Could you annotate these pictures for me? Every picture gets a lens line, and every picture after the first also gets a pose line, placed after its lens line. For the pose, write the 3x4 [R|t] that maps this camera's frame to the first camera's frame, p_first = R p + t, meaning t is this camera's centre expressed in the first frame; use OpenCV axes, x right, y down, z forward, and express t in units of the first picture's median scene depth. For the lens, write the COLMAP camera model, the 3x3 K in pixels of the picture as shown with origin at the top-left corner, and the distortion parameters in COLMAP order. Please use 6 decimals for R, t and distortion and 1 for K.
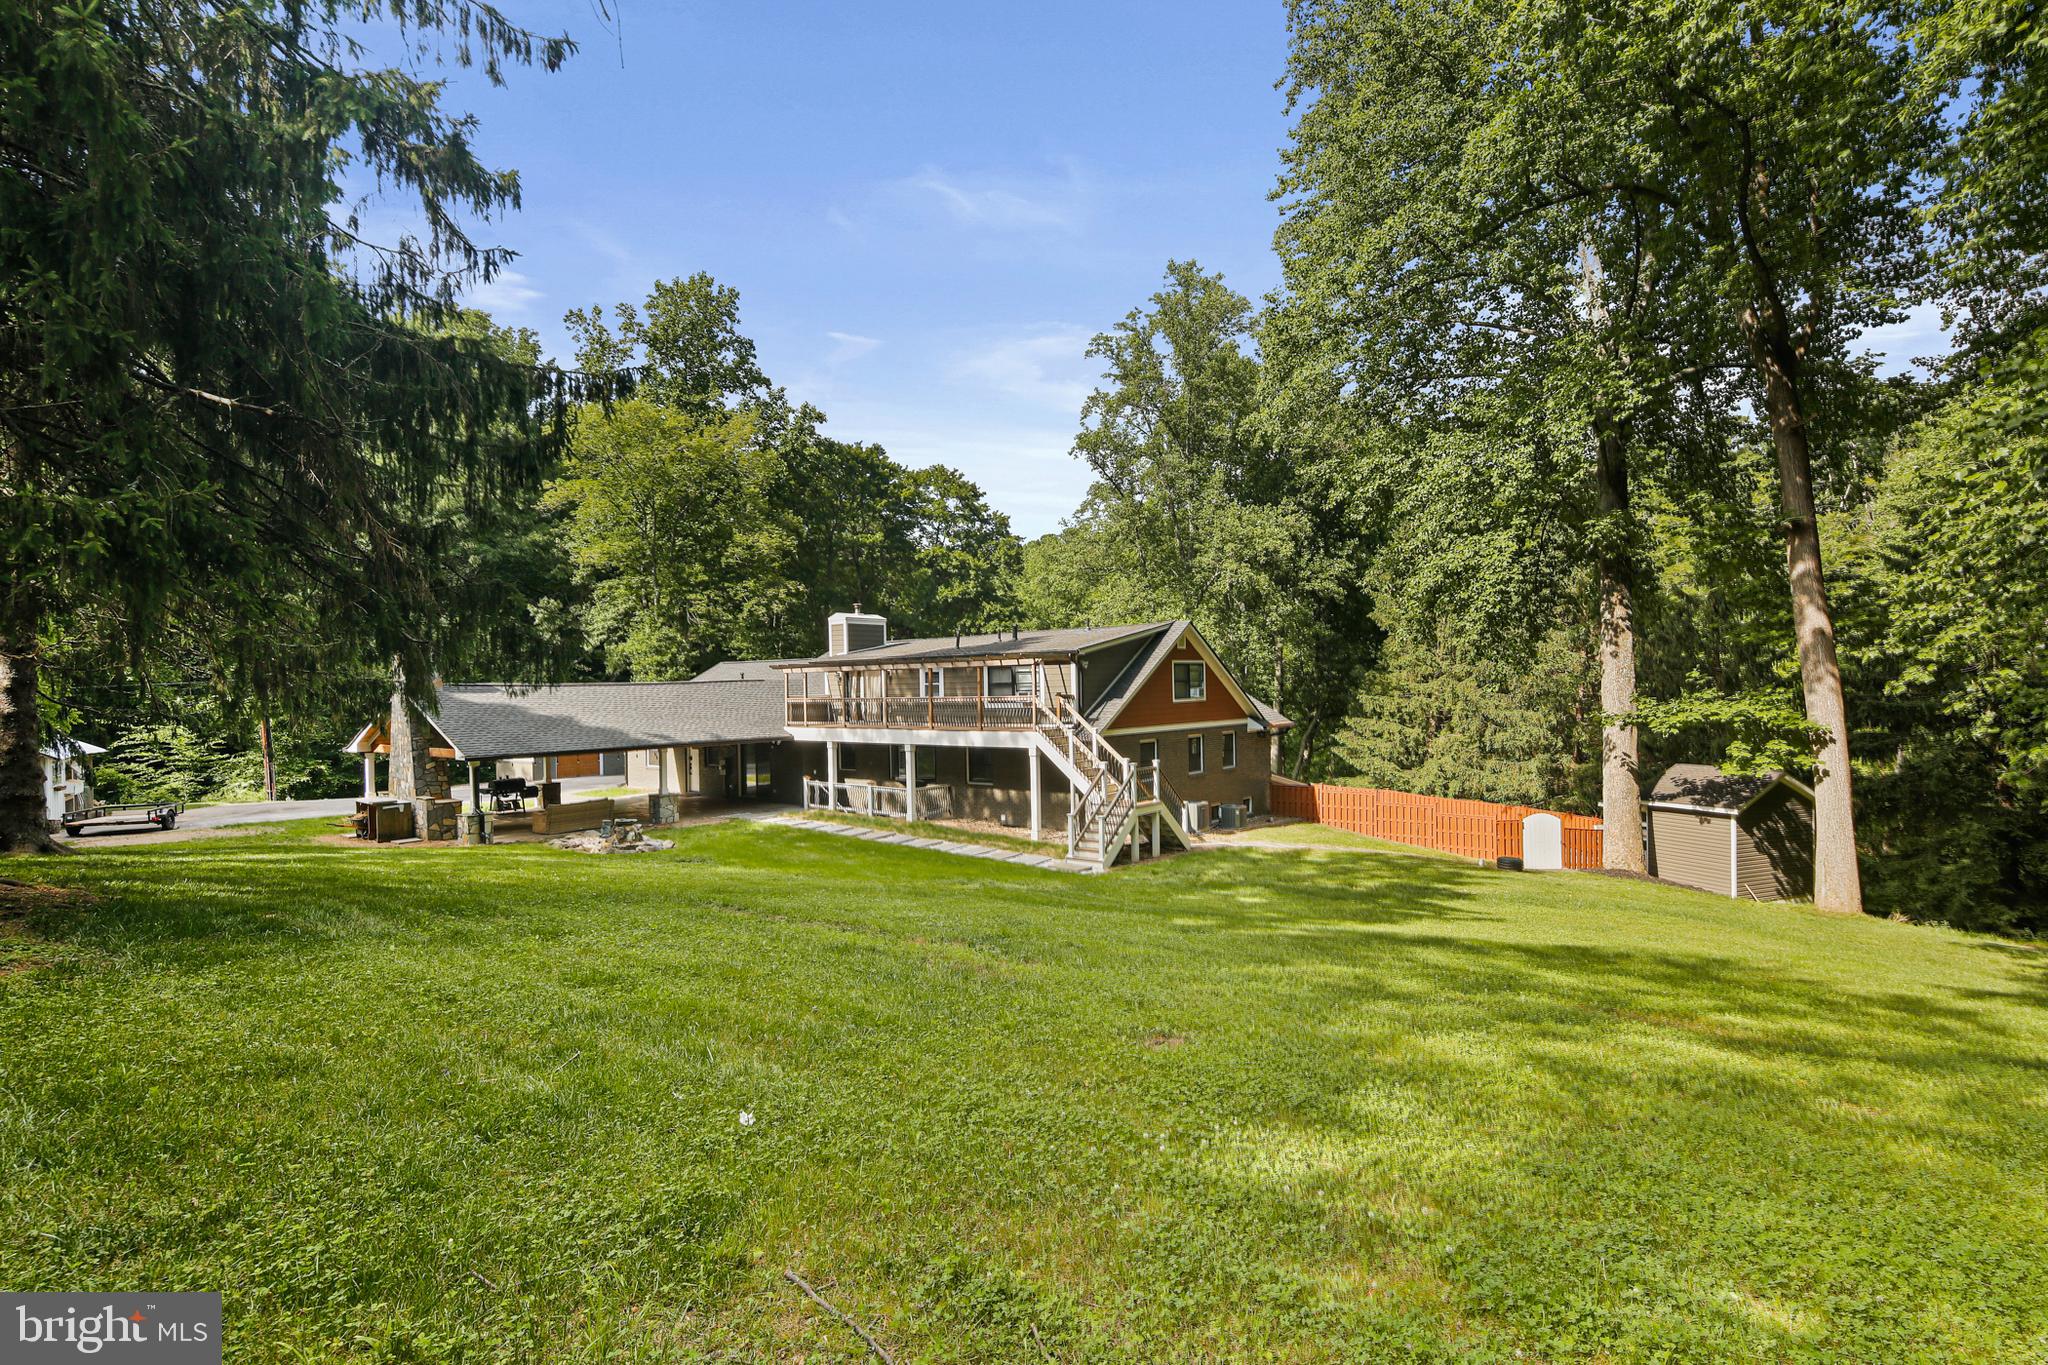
lens RADIAL K [[997.6, 0, 1021.7], [0, 997.6, 685.8], [0, 0, 1]] dist [0.008116, -0.005731]
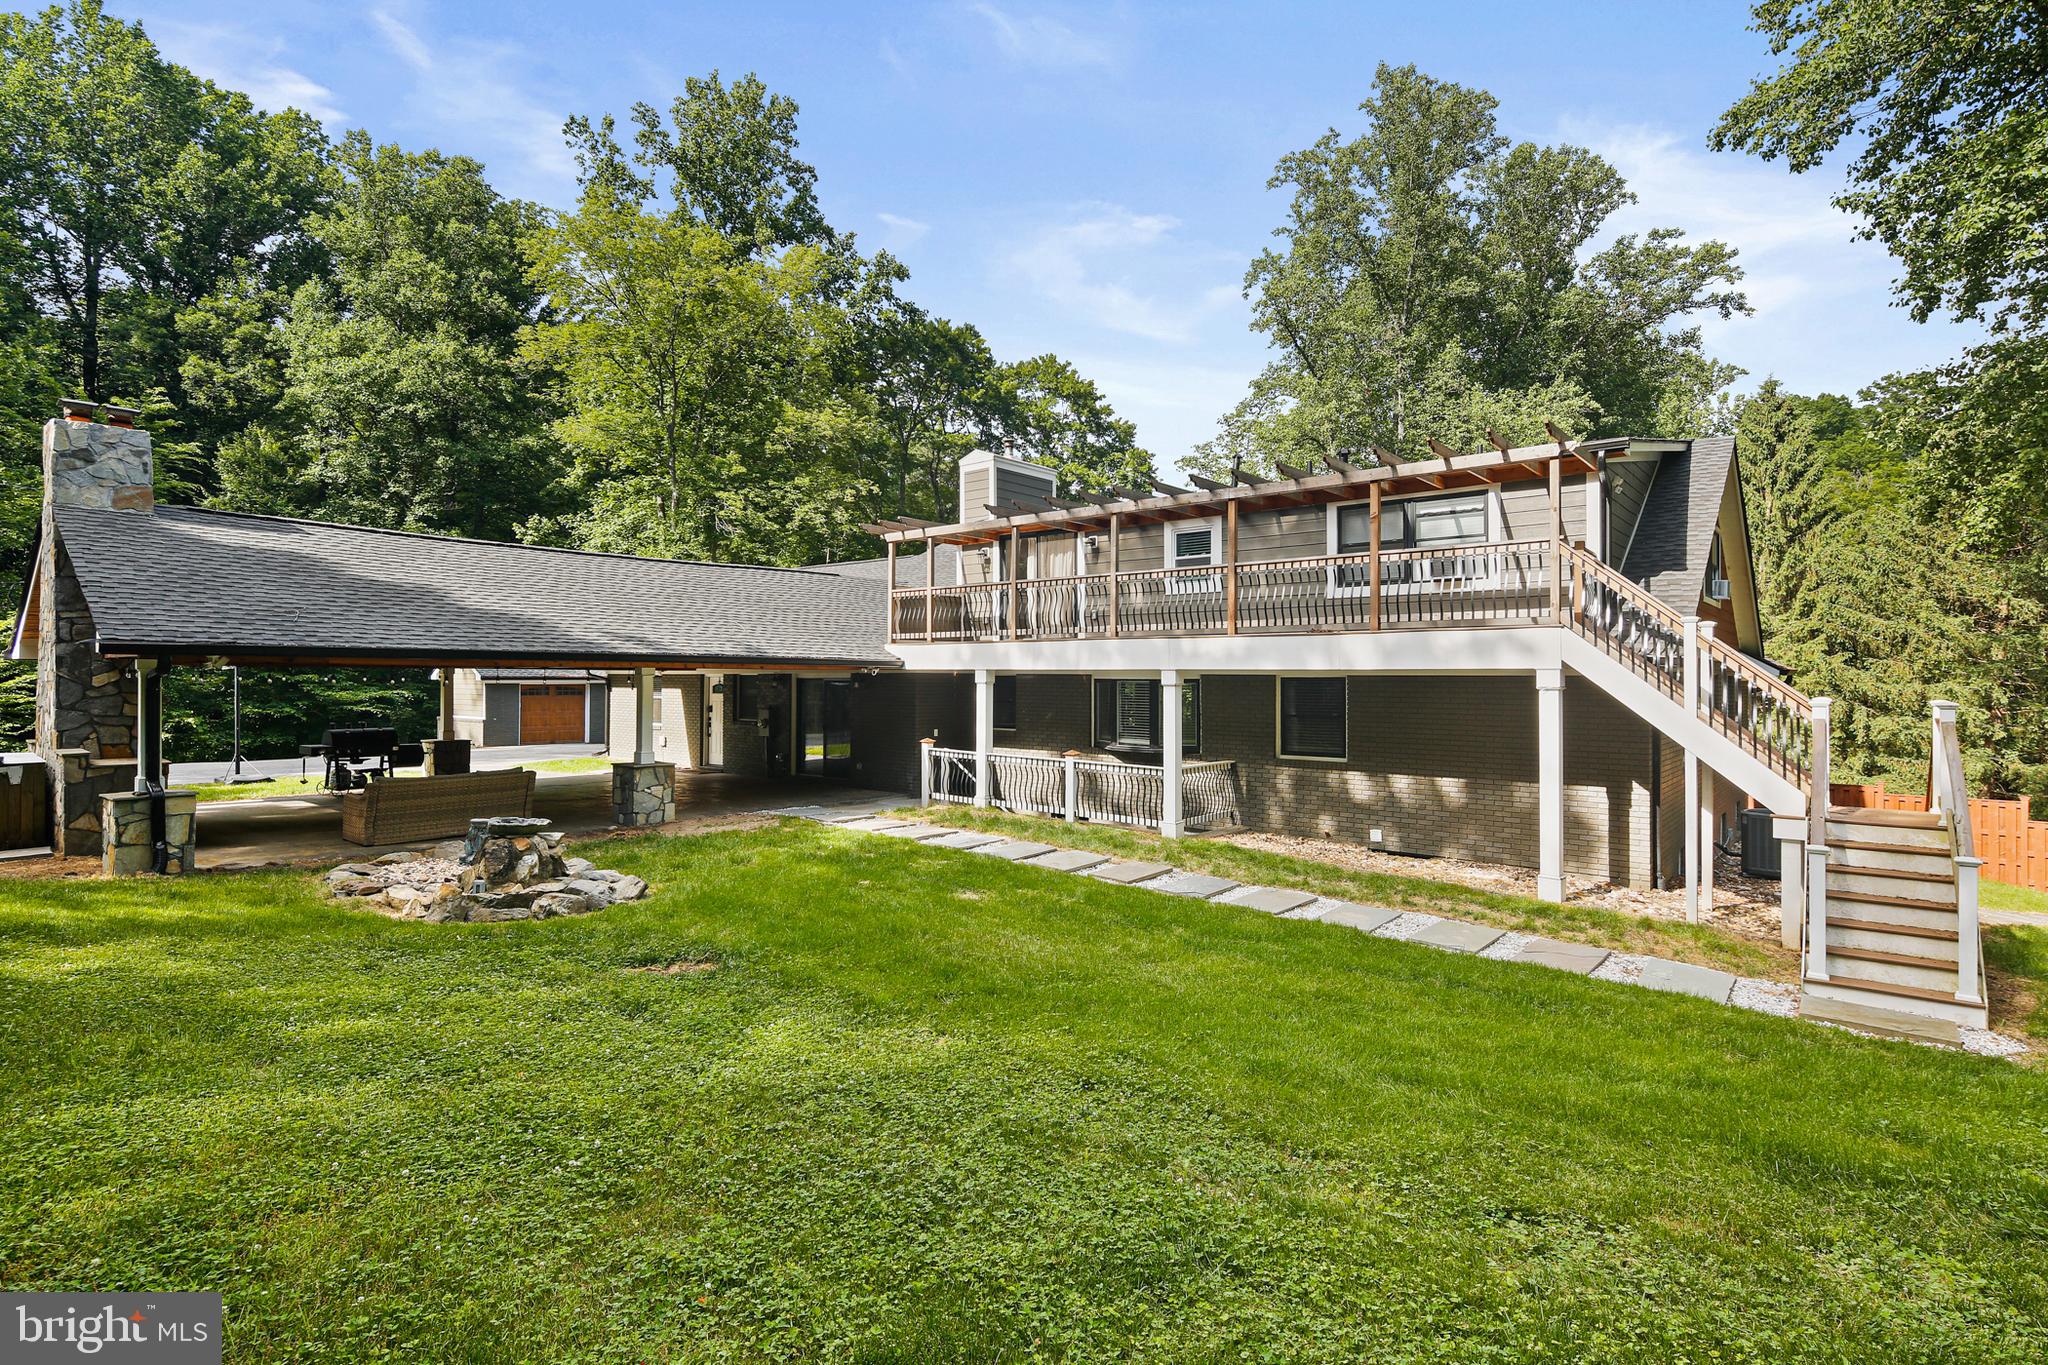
lens RADIAL K [[997.6, 0, 1015.4], [0, 997.6, 666.4], [0, 0, 1]] dist [0.008116, -0.005731]
pose [[0.999058, 0.024435, -0.035867, -0.094144], [-0.024922, 0.999602, -0.013199, 0.036219], [0.035530, 0.014080, 0.999269, 0.300195]]
